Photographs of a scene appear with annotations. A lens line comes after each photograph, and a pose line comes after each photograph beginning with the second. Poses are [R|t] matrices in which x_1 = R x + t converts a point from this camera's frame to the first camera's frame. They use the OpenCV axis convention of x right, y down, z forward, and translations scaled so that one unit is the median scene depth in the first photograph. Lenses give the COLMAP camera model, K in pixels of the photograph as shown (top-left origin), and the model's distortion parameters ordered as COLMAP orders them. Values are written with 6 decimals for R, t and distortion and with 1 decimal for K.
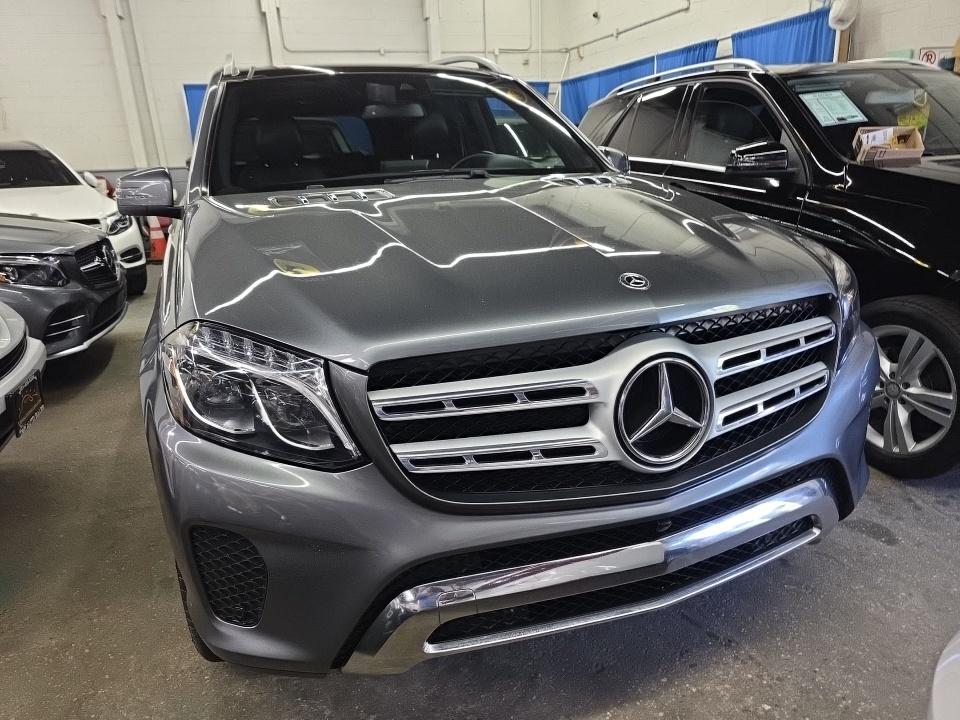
lens RADIAL K [[661.7, 0, 480.0], [0, 661.7, 360.0], [0, 0, 1]] dist [0.055052, -0.030467]
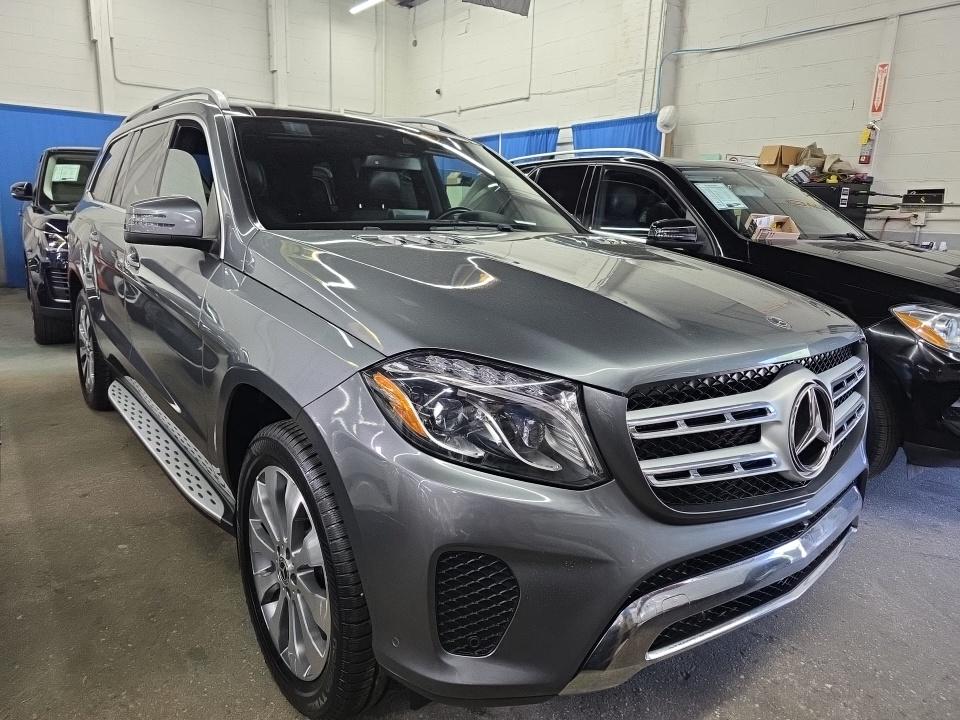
lens RADIAL K [[661.7, 0, 480.0], [0, 661.7, 360.0], [0, 0, 1]] dist [0.055052, -0.030467]
pose [[0.953106, 0.008774, 0.302510, -0.655000], [0.017636, 0.996271, -0.084460, 0.044152], [-0.302122, 0.085835, 0.949397, 0.015920]]
